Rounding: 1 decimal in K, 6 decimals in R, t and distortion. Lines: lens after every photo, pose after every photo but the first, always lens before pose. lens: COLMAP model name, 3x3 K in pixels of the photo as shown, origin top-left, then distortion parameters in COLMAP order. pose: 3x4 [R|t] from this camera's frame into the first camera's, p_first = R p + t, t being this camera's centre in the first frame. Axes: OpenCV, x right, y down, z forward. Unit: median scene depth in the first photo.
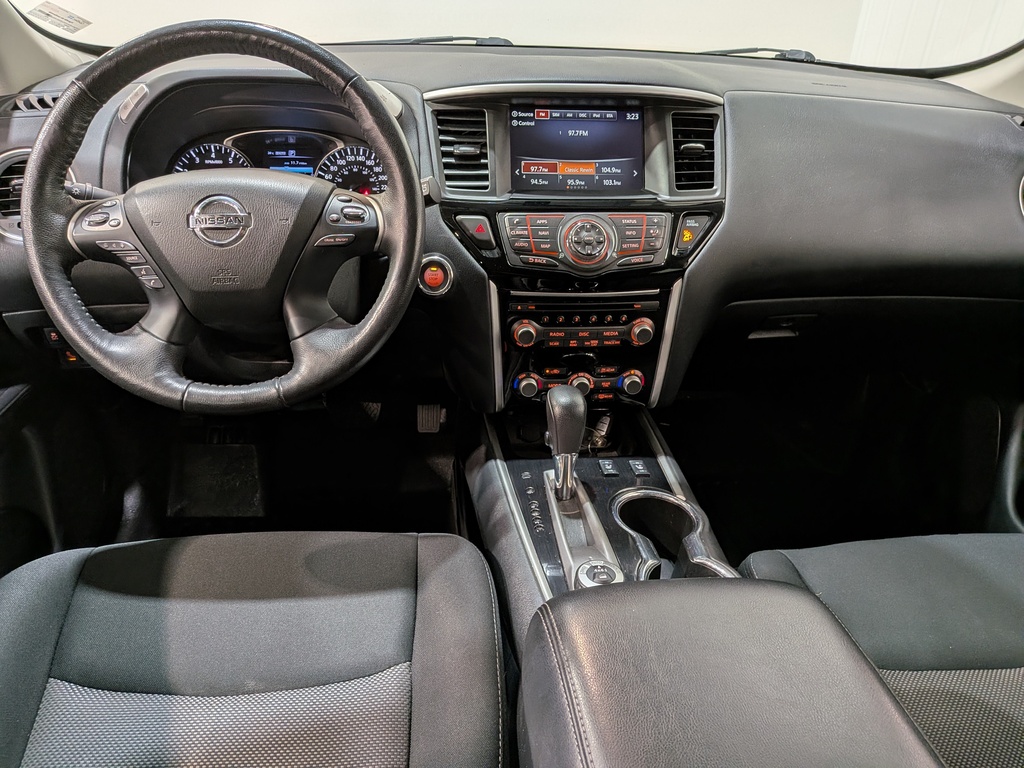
lens RADIAL K [[721.9, 0, 506.9], [0, 721.9, 389.1], [0, 0, 1]] dist [0.093295, -0.188745]
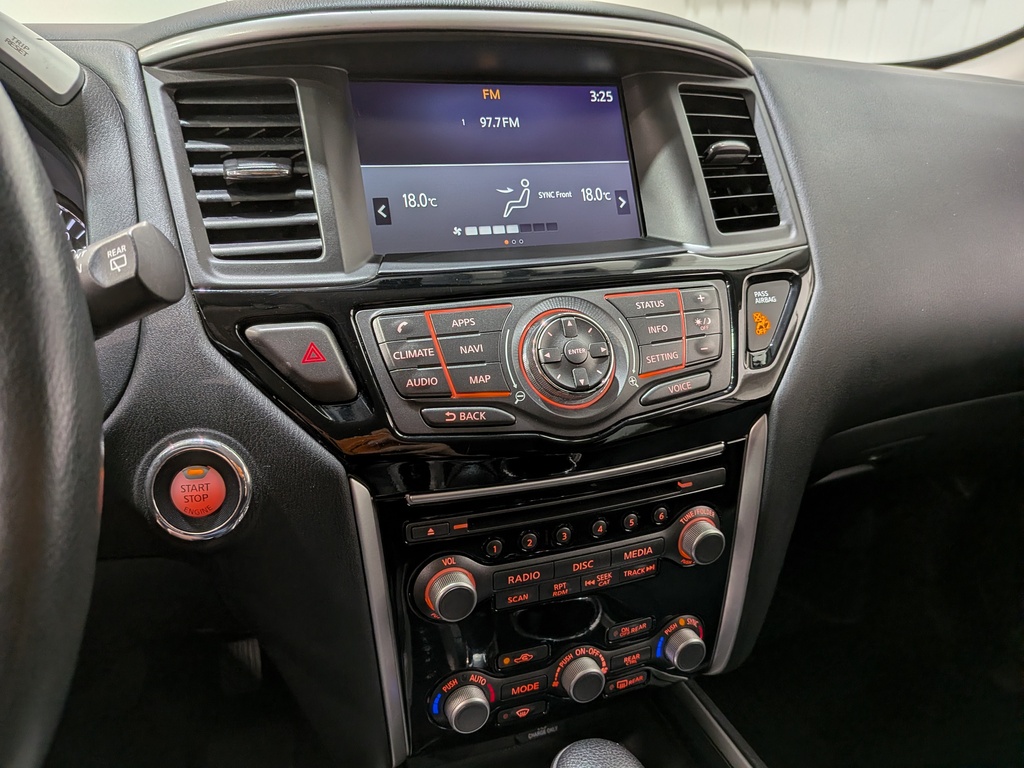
lens RADIAL K [[773.8, 0, 508.6], [0, 773.8, 379.9], [0, 0, 1]] dist [0.076213, -0.211091]
pose [[0.966634, -0.106409, 0.233014, -0.032781], [0.133109, 0.985840, -0.101989, -0.144899], [-0.218862, 0.129603, 0.967110, 0.550205]]
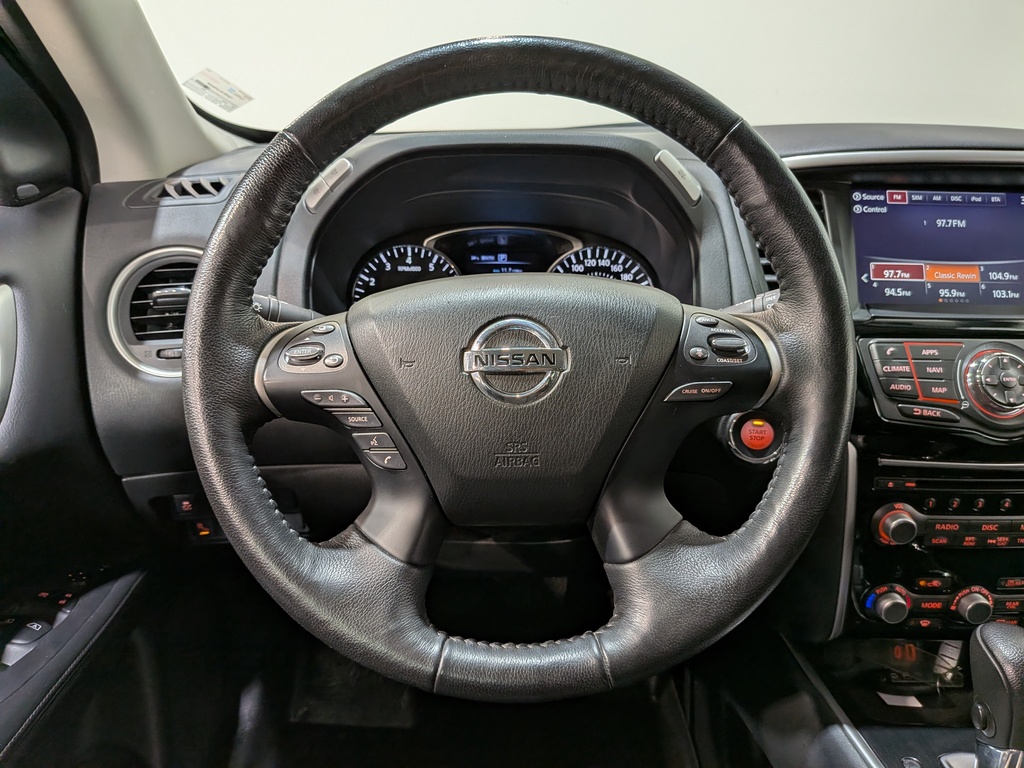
lens RADIAL K [[740.4, 0, 493.2], [0, 740.4, 400.0], [0, 0, 1]] dist [0.033603, -0.080061]
pose [[0.994011, 0.013407, -0.108458, -0.254669], [-0.028031, 0.990523, -0.134457, -0.087897], [0.105628, 0.136691, 0.984966, 0.311581]]
